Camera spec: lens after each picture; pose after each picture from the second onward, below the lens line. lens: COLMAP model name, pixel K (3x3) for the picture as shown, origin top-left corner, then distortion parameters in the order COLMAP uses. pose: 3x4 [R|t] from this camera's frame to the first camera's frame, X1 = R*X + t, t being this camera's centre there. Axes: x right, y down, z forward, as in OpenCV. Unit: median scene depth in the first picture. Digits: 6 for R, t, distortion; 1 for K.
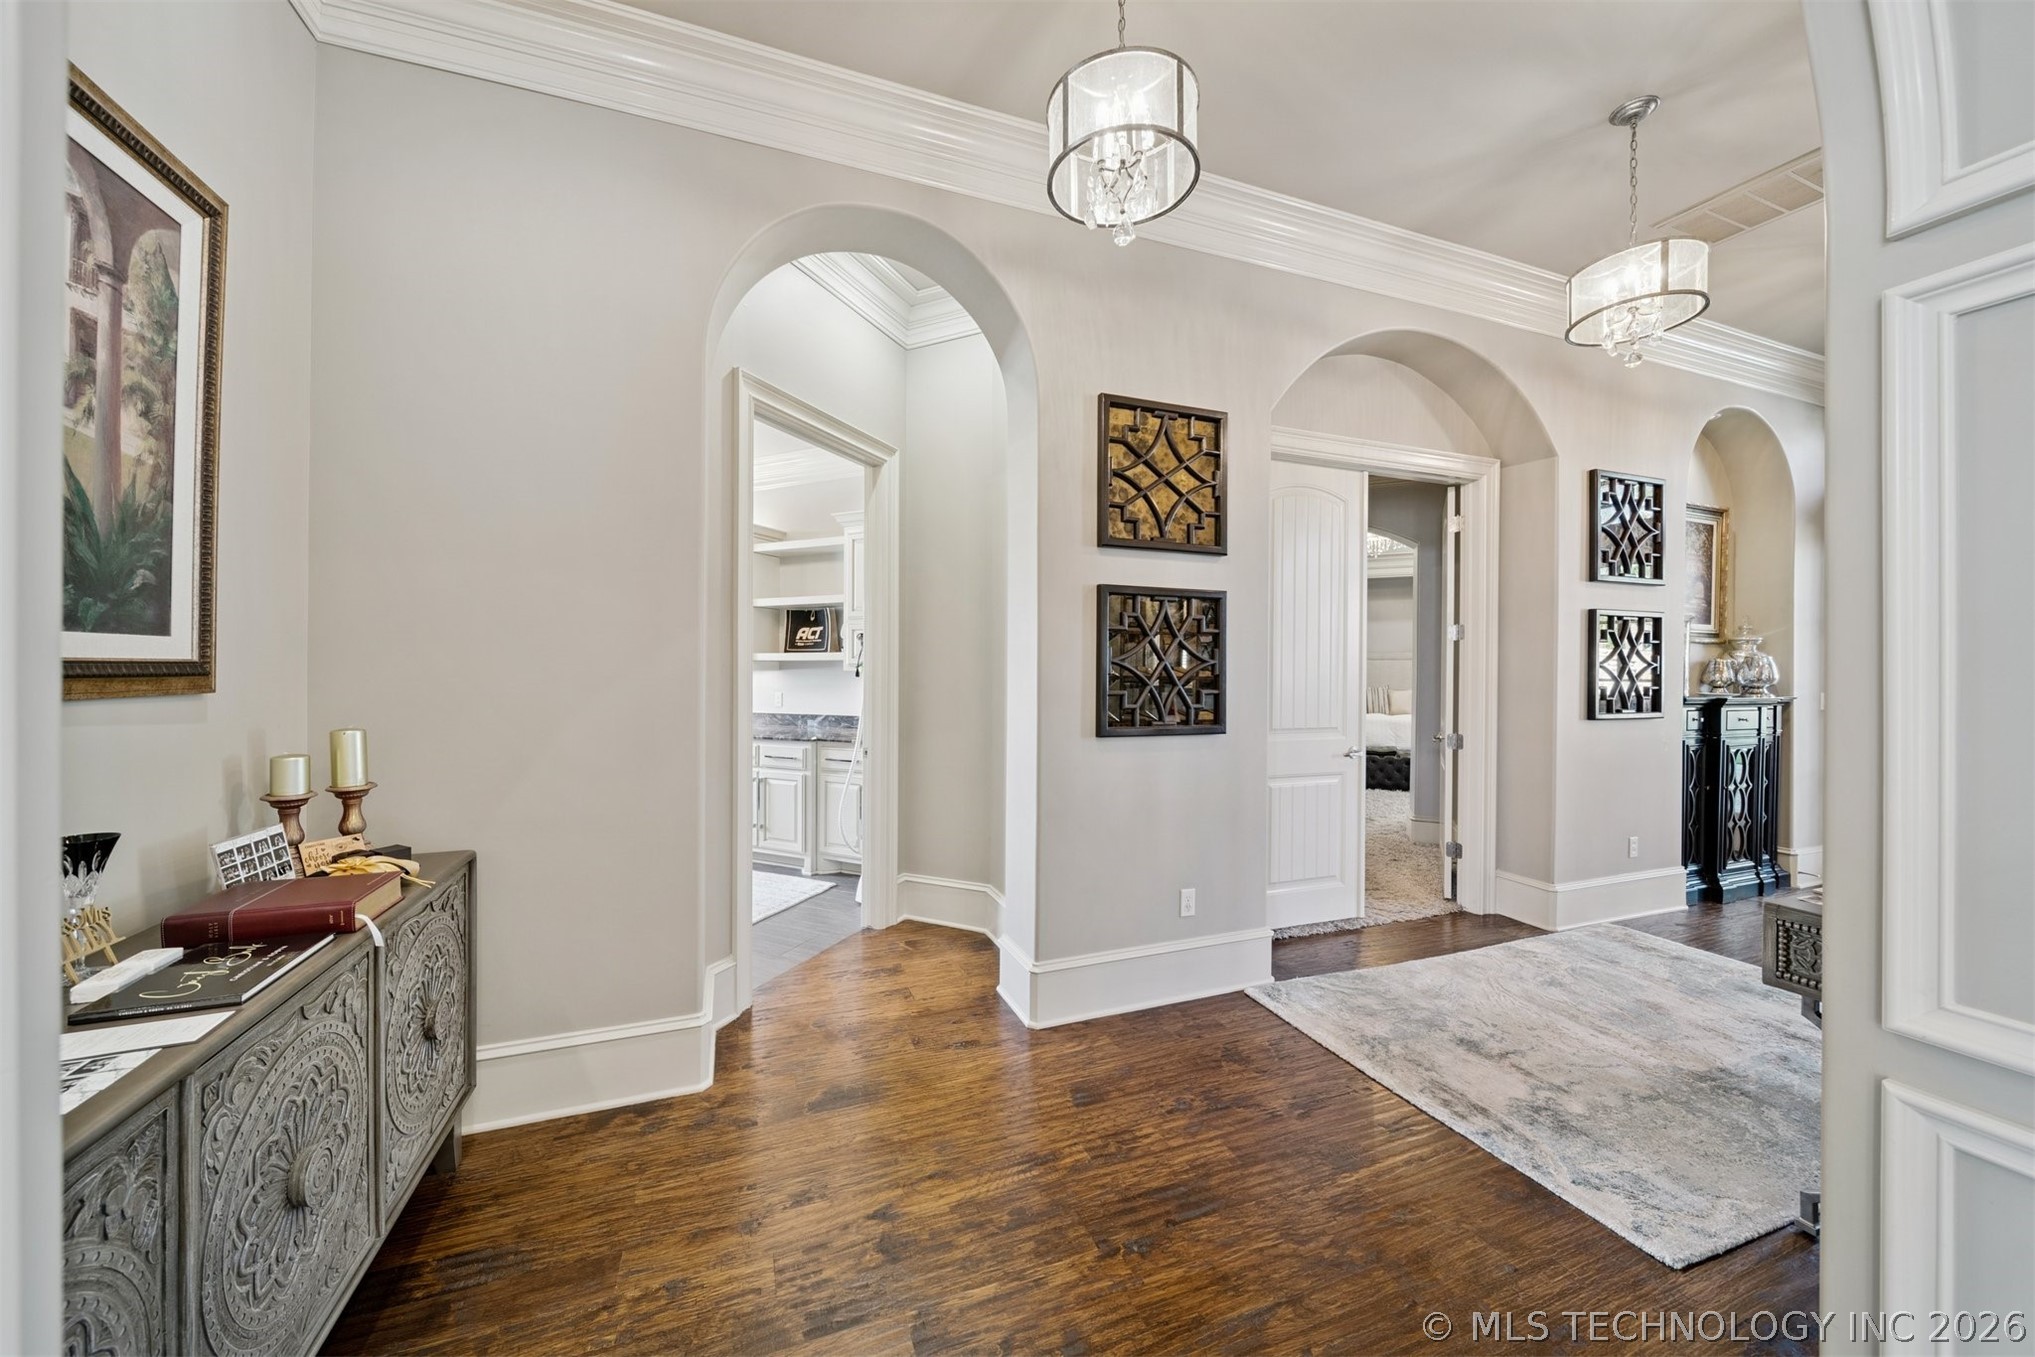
lens RADIAL K [[714.2, 0, 1002.2], [0, 714.2, 667.8], [0, 0, 1]] dist [-0.001238, -0.000201]
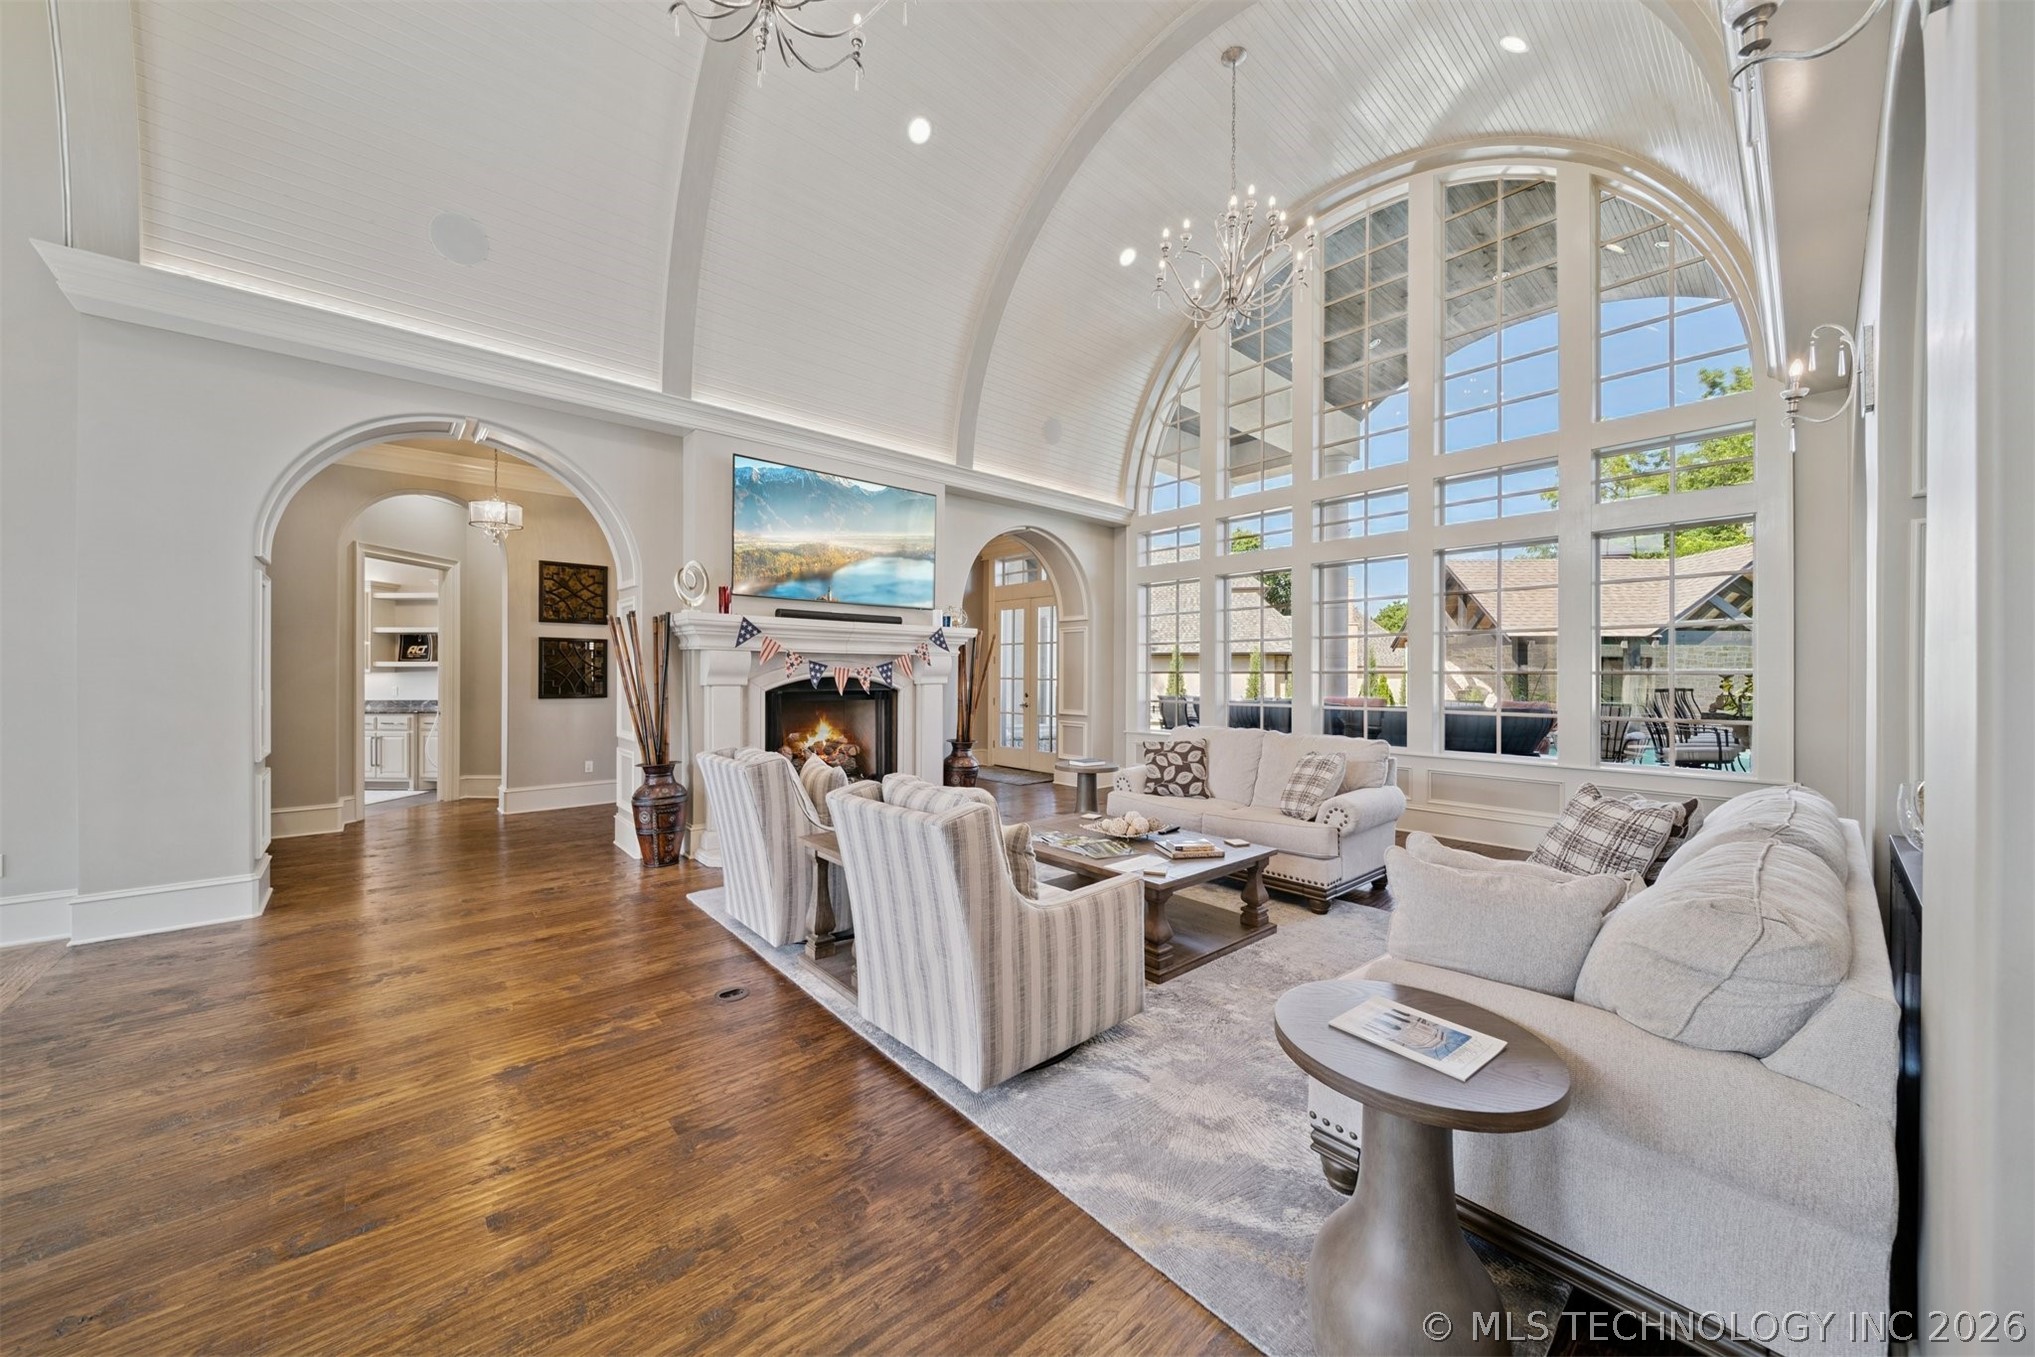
lens RADIAL K [[711.7, 0, 1006.1], [0, 711.7, 673.6], [0, 0, 1]] dist [0.001064, -0.000091]
pose [[0.931437, -0.003432, 0.363885, 0.672844], [0.002229, 0.999991, 0.003727, 0.005135], [-0.363895, -0.002660, 0.931436, -1.714975]]
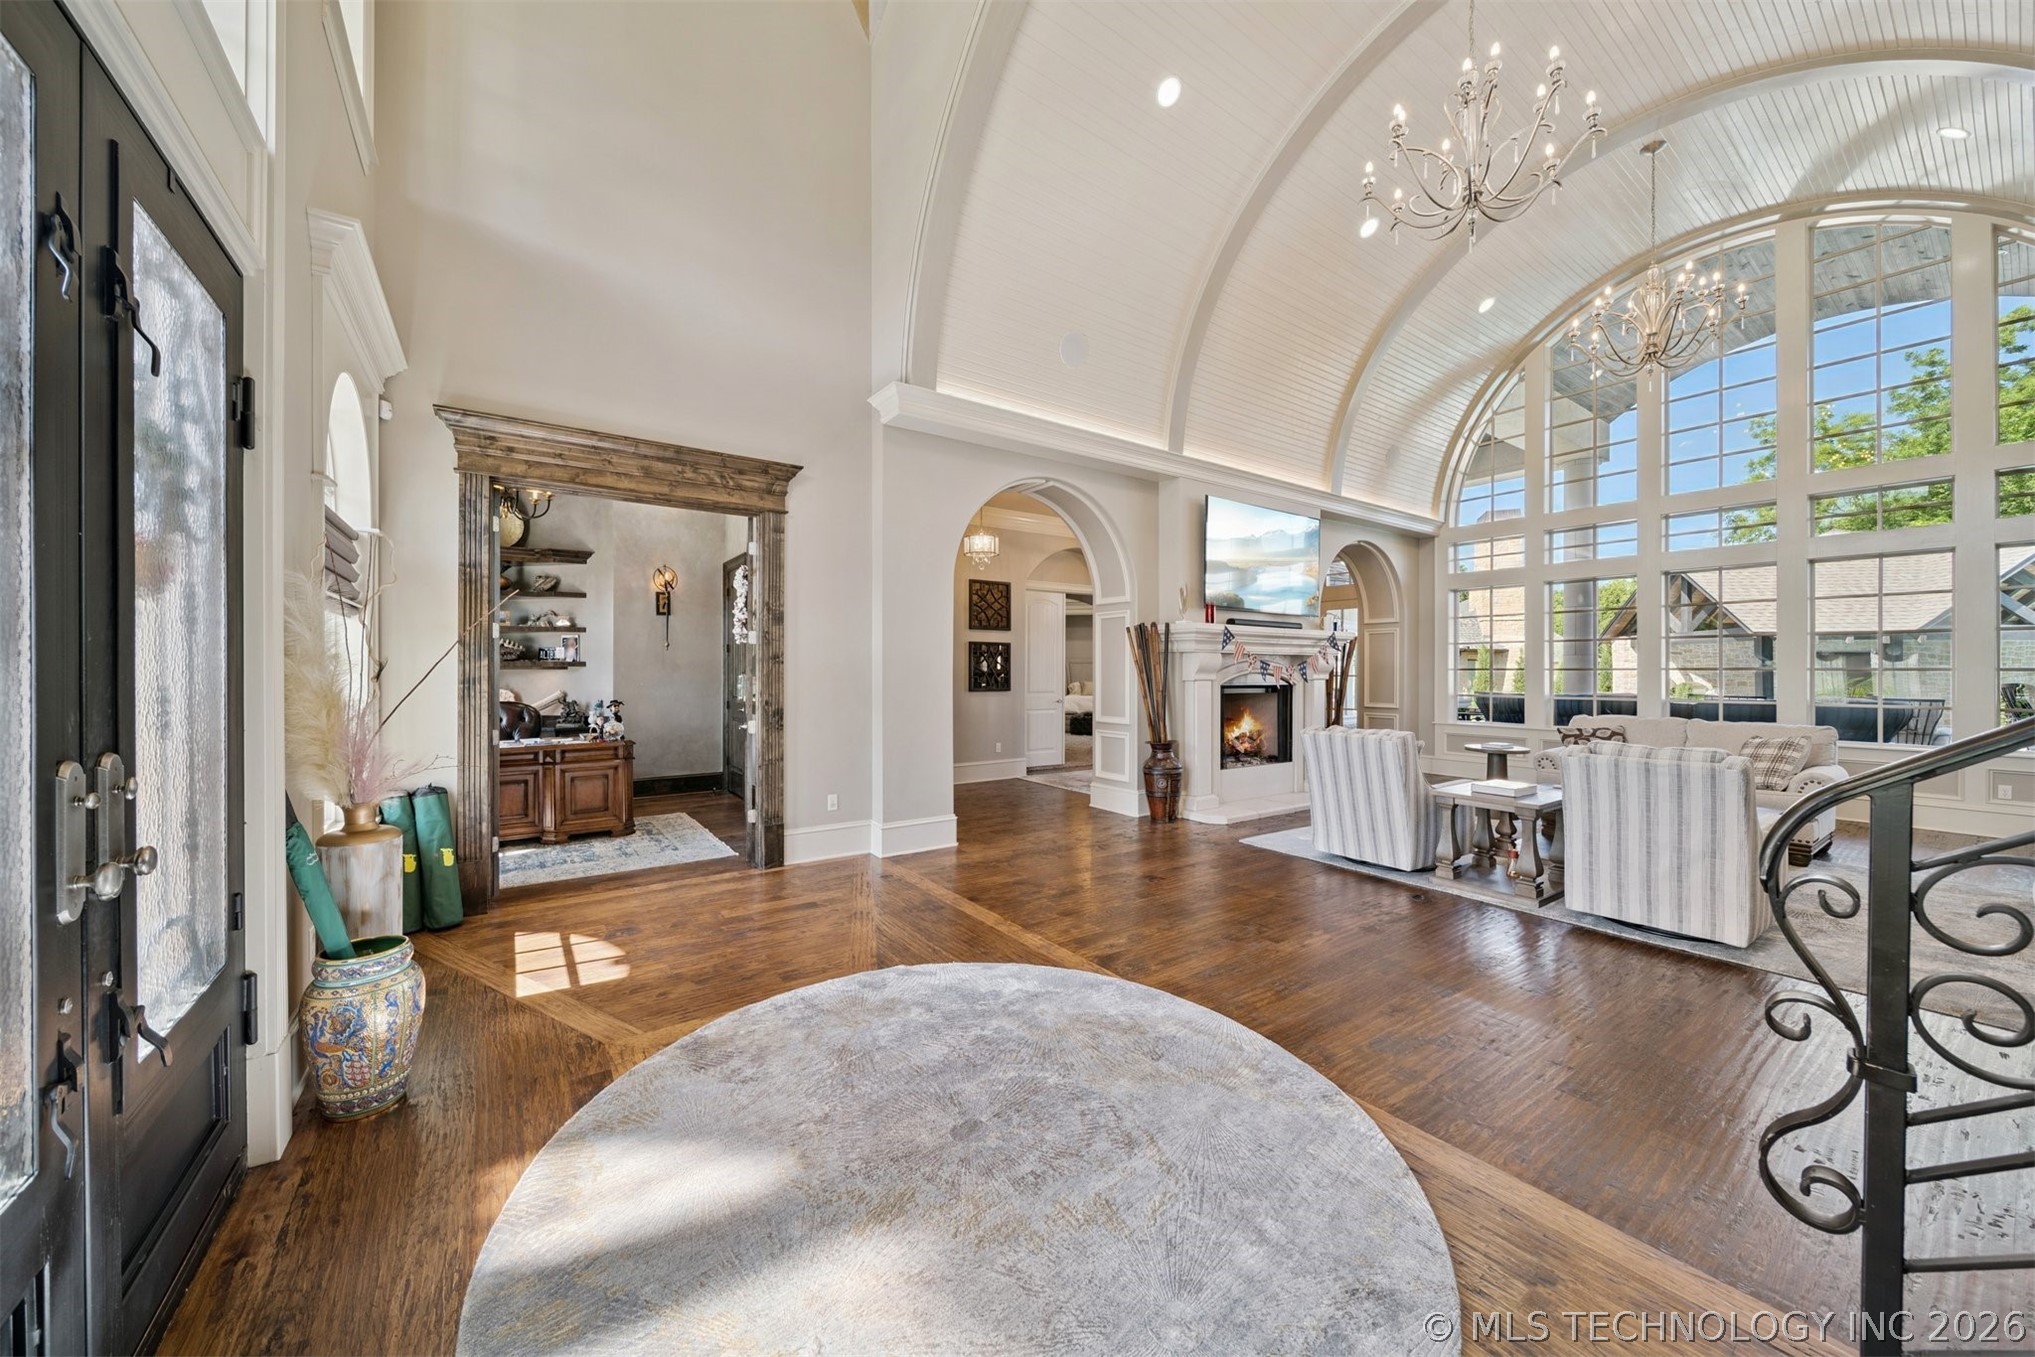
lens RADIAL K [[714.2, 0, 1002.2], [0, 714.2, 667.8], [0, 0, 1]] dist [-0.001238, -0.000201]
pose [[0.966442, -0.003643, 0.256858, -0.463798], [0.004060, 0.999991, -0.001093, 0.000836], [-0.256851, 0.002099, 0.966449, -1.791682]]
